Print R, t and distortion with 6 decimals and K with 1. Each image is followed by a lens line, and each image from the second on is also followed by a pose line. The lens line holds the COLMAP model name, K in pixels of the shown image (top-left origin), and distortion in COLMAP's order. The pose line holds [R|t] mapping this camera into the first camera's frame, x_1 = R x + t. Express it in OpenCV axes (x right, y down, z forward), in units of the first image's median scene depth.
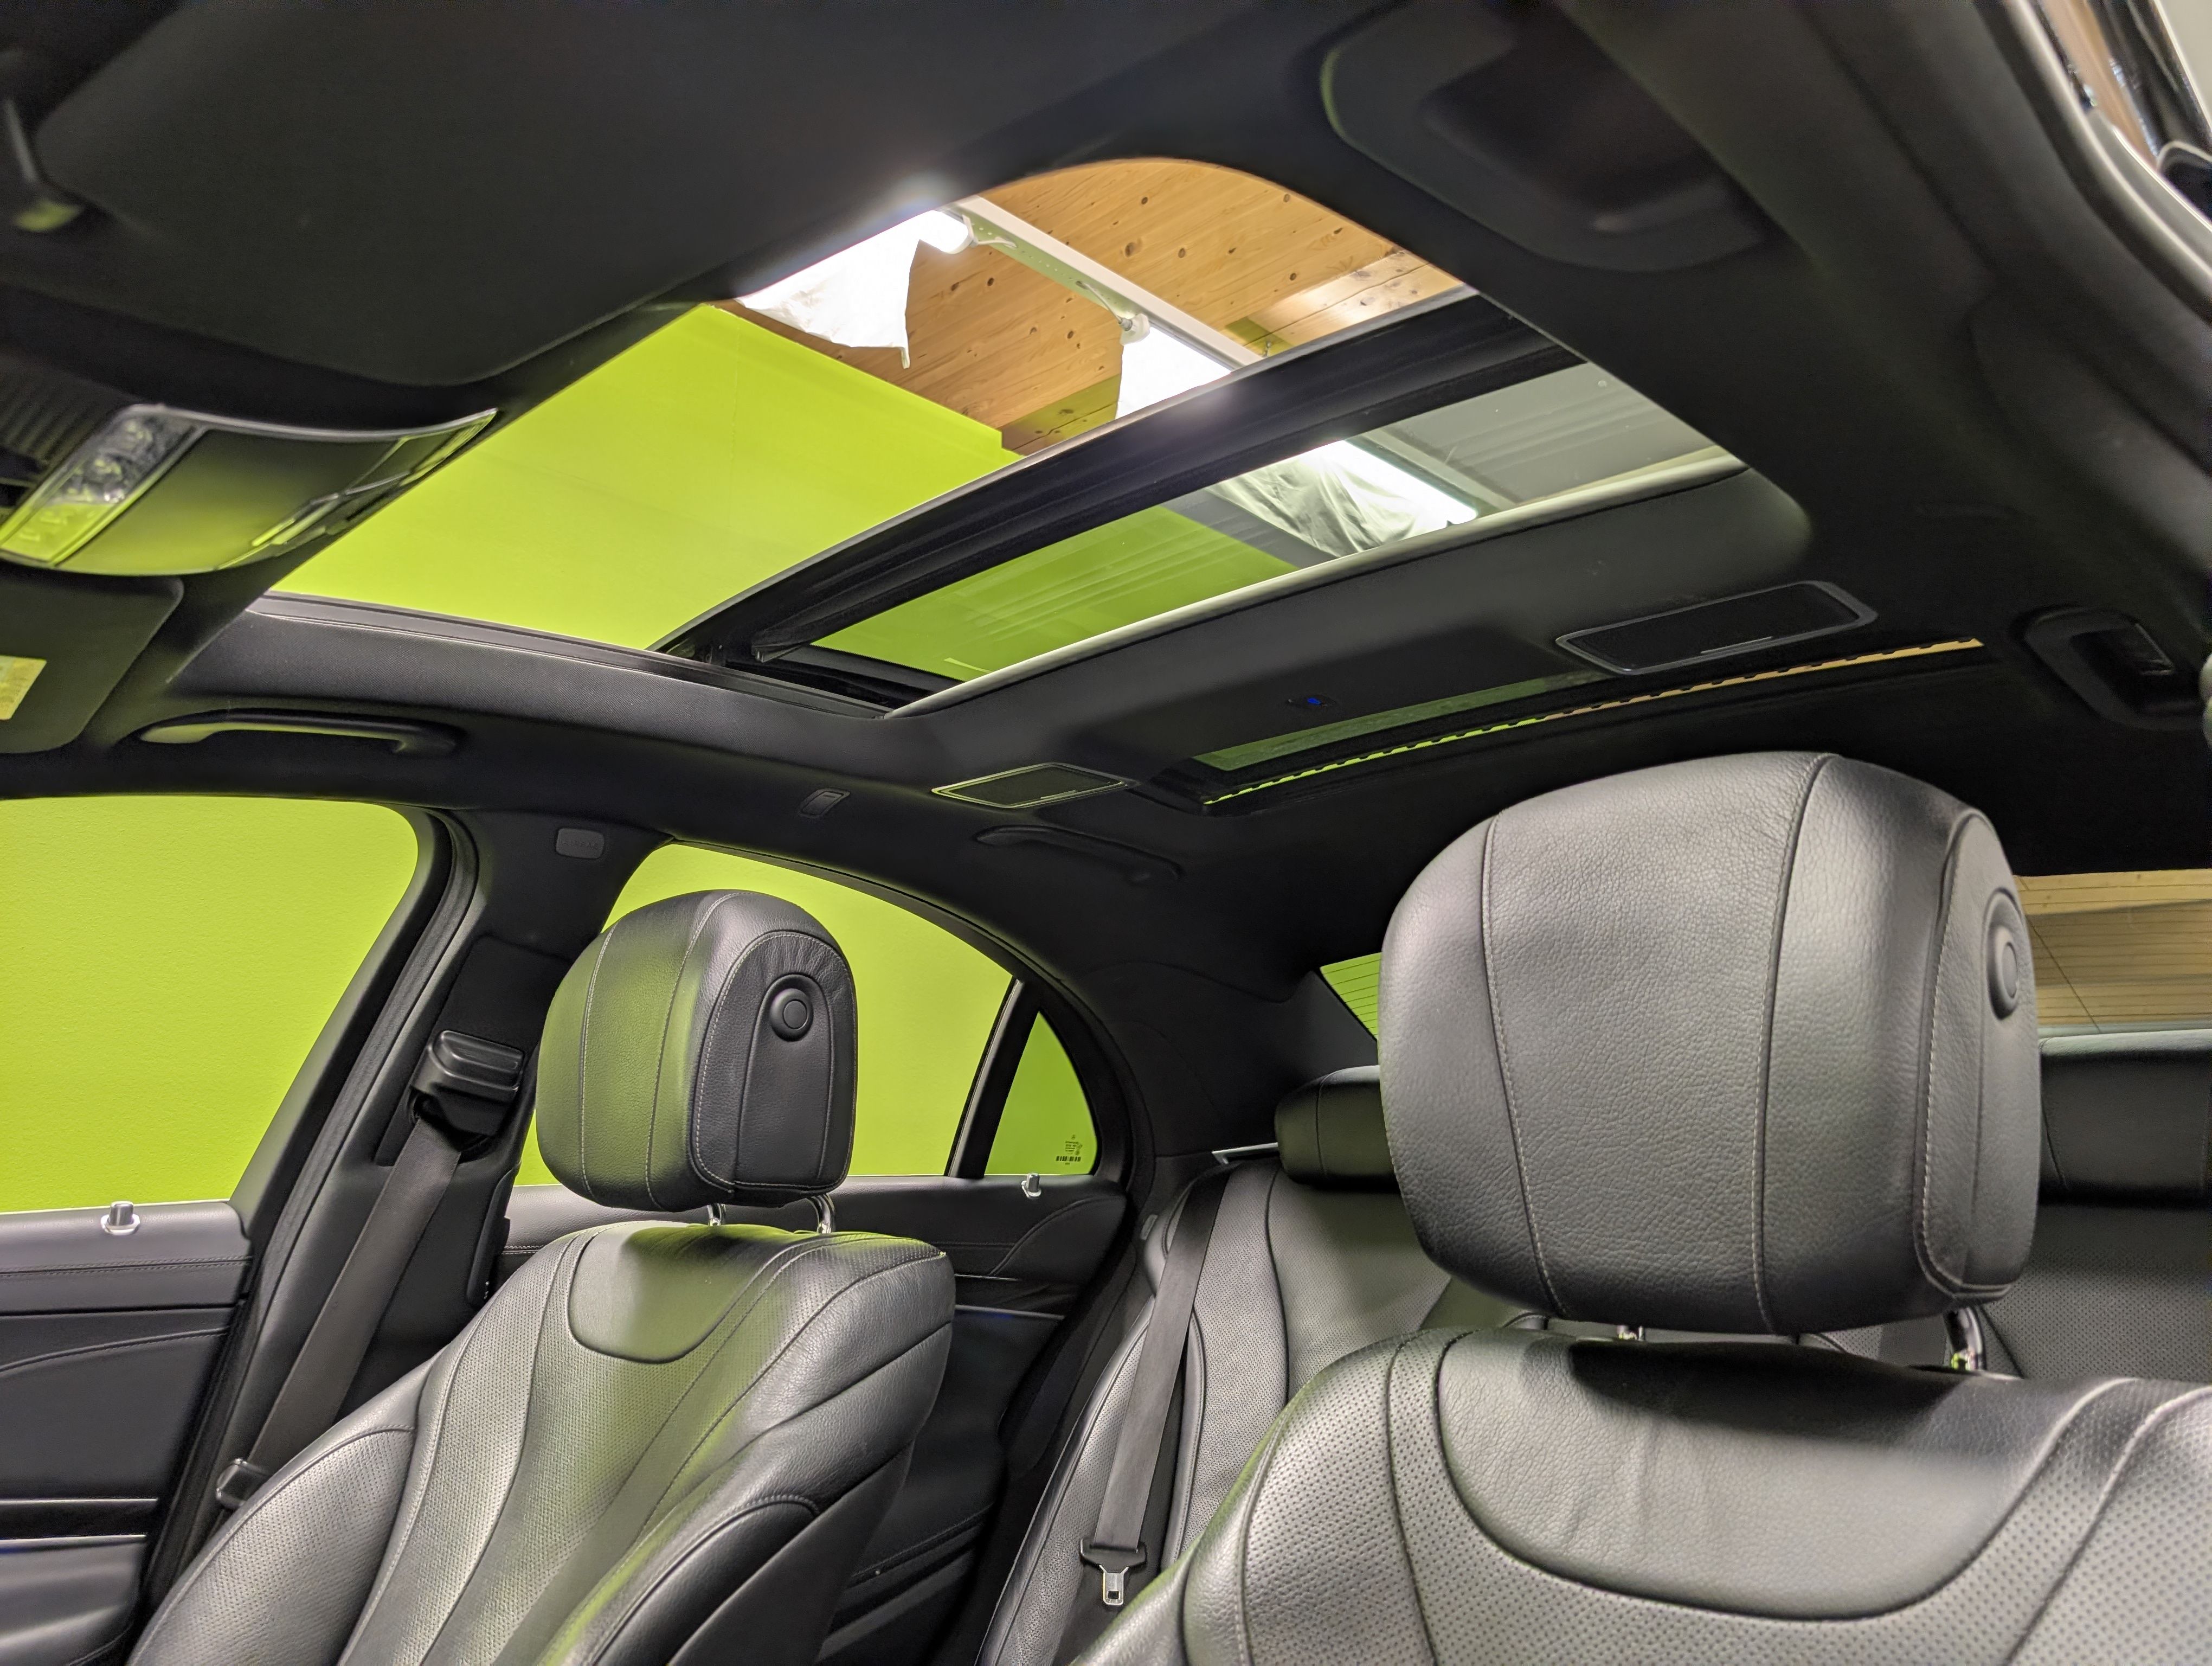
lens RADIAL K [[1529.6, 0, 1106.0], [0, 1529.6, 833.0], [0, 0, 1]] dist [0.010993, 0.000064]
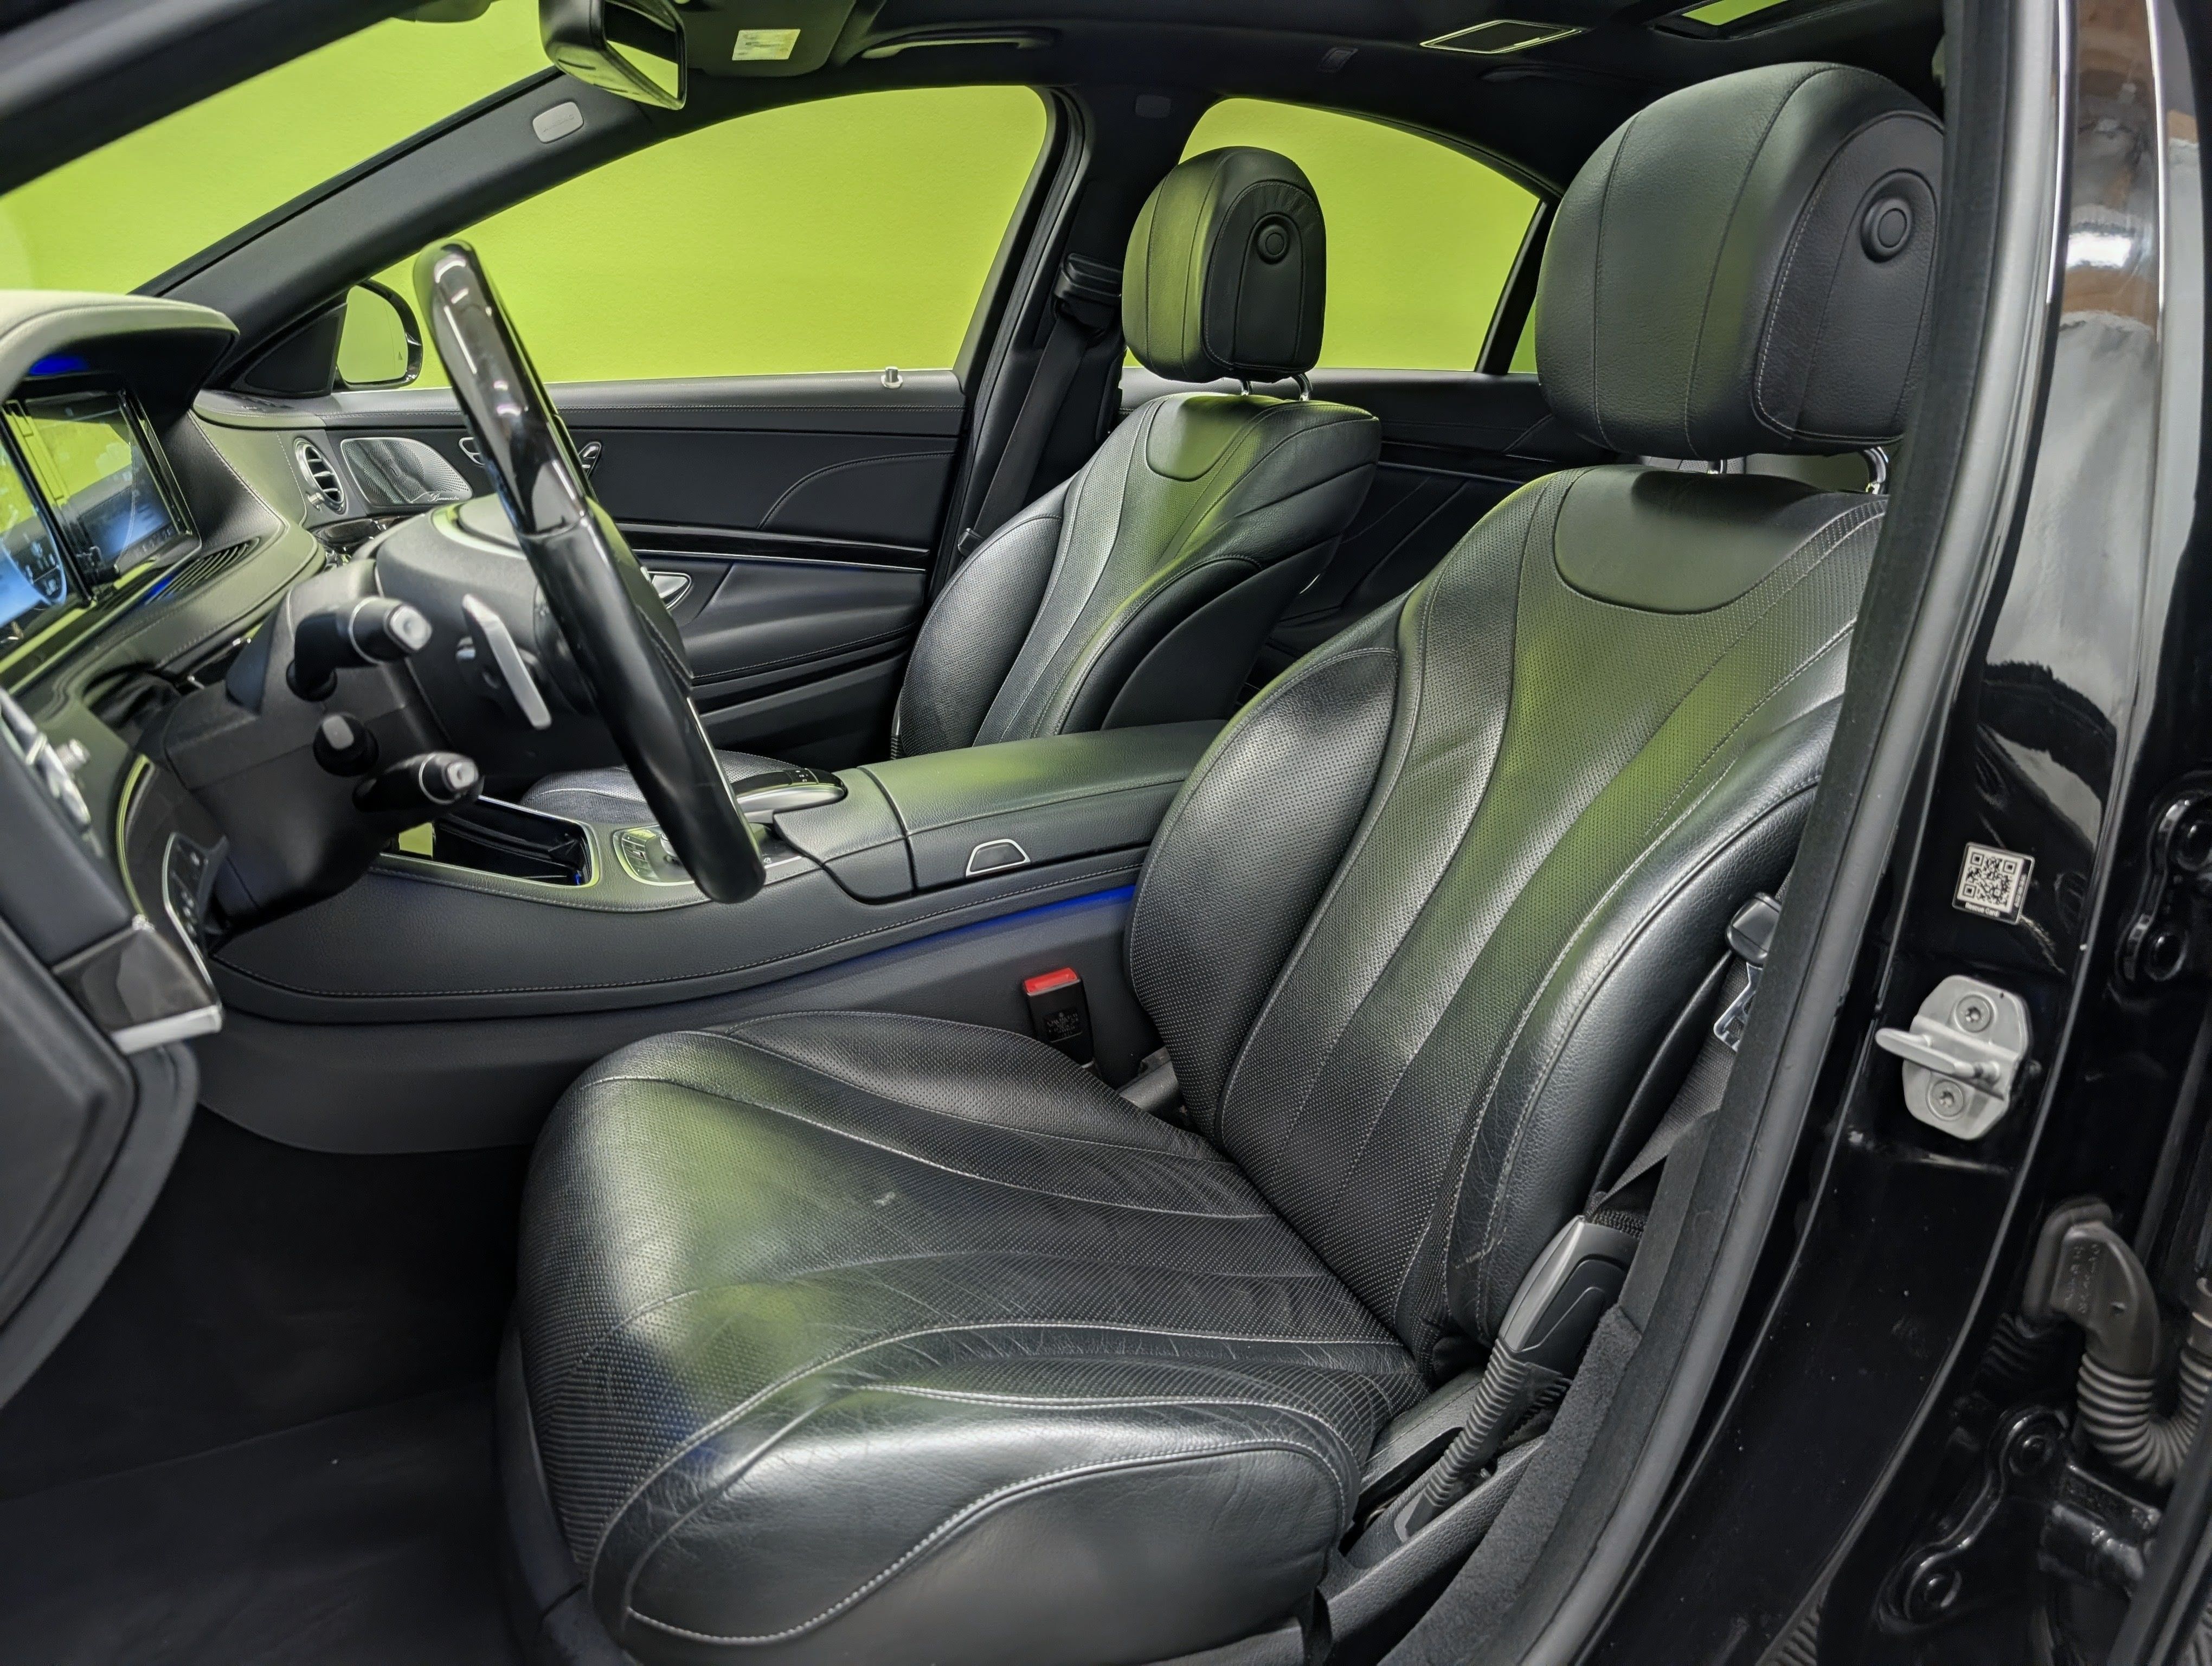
lens RADIAL K [[1911.7, 0, 1128.0], [0, 1911.7, 830.0], [0, 0, 1]] dist [-0.012320, -0.121708]
pose [[0.882575, 0.131982, -0.451267, 0.515158], [0.072930, 0.909747, 0.408708, -0.109509], [0.464481, -0.393626, 0.793294, -0.620974]]
